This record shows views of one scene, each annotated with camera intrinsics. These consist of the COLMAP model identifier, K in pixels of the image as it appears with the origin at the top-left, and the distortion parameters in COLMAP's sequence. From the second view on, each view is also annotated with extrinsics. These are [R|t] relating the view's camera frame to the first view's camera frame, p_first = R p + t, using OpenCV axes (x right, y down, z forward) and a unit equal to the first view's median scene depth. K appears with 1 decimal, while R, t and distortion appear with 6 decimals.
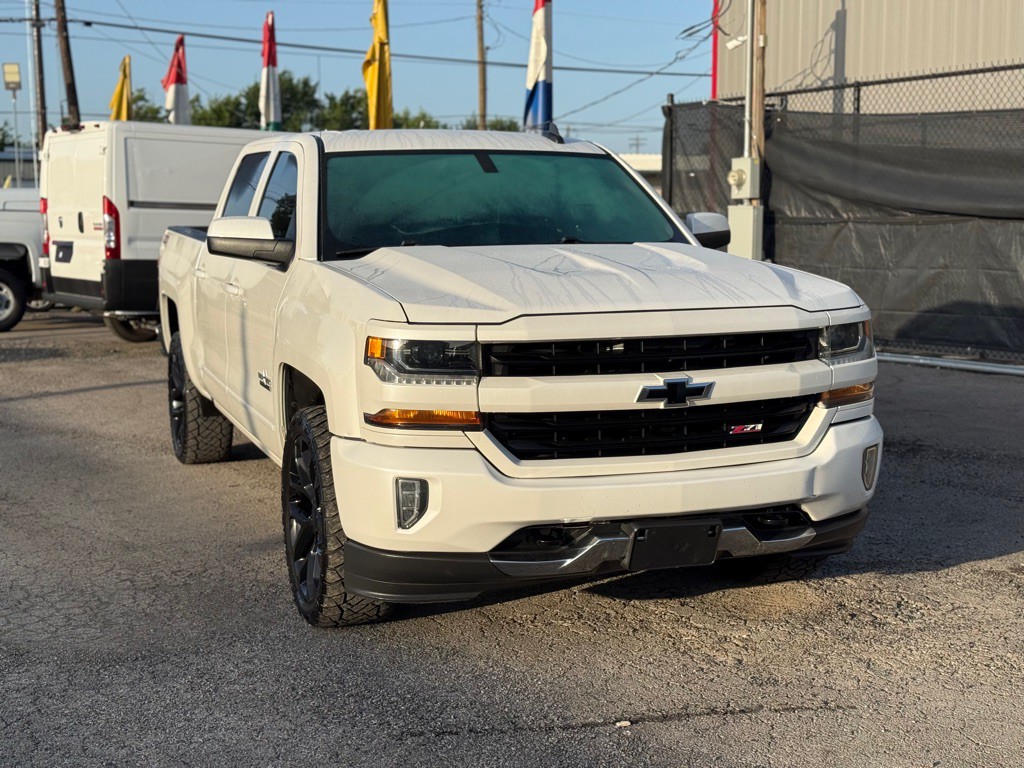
lens RADIAL K [[1422.6, 0, 515.6], [0, 1422.6, 386.1], [0, 0, 1]] dist [0.184755, -0.370395]
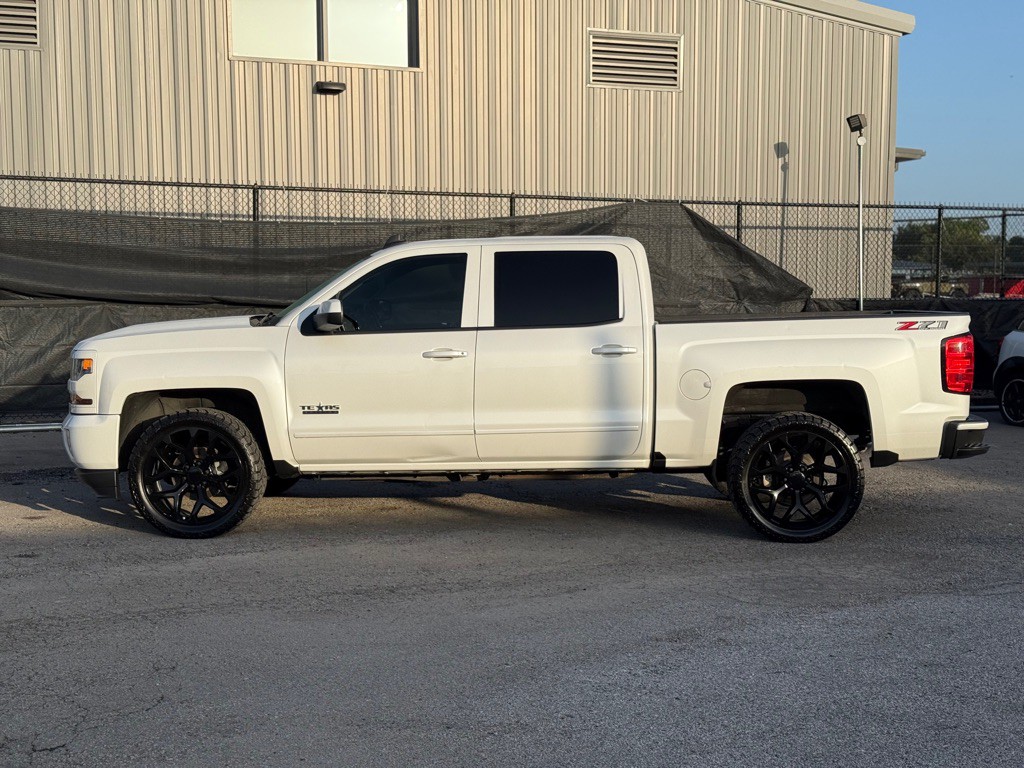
lens RADIAL K [[1422.6, 0, 515.6], [0, 1422.6, 386.1], [0, 0, 1]] dist [0.184755, -0.370395]
pose [[0.194865, -0.054058, 0.979339, -0.729078], [0.109869, 0.993399, 0.032972, -0.045651], [-0.974657, 0.101174, 0.199518, 0.403212]]
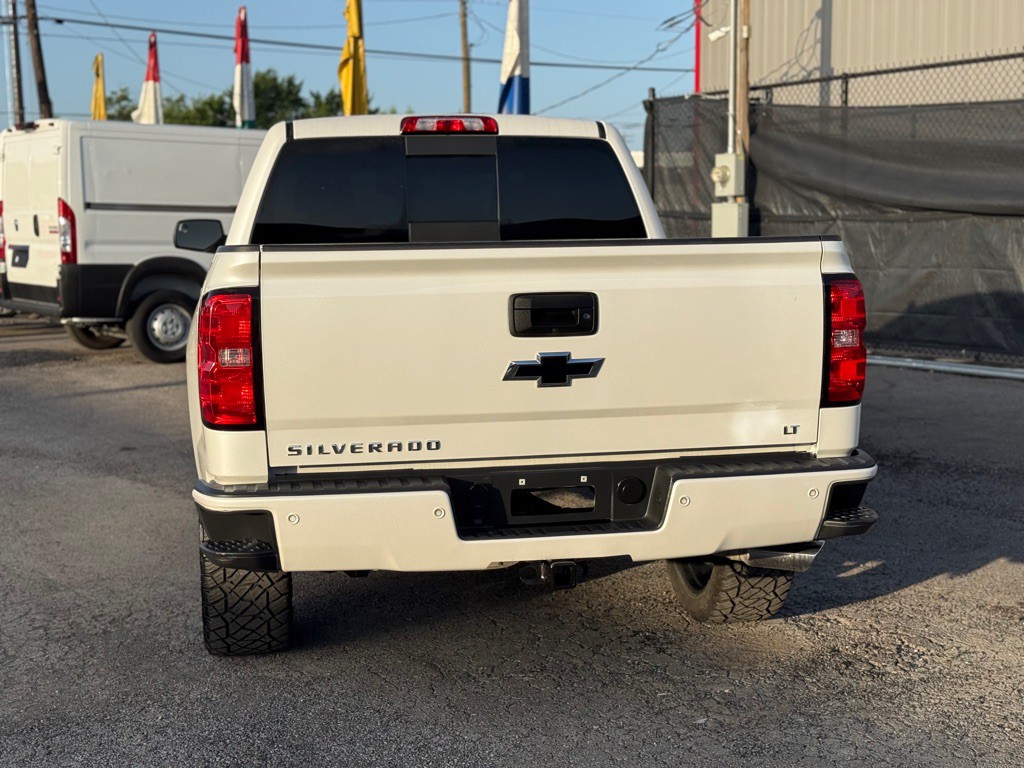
lens RADIAL K [[1422.6, 0, 515.6], [0, 1422.6, 386.1], [0, 0, 1]] dist [0.184755, -0.370395]
pose [[0.999938, -0.008328, 0.007446, 0.009003], [0.008316, 0.999964, 0.001567, -0.006396], [-0.007459, -0.001505, 0.999971, 0.042353]]
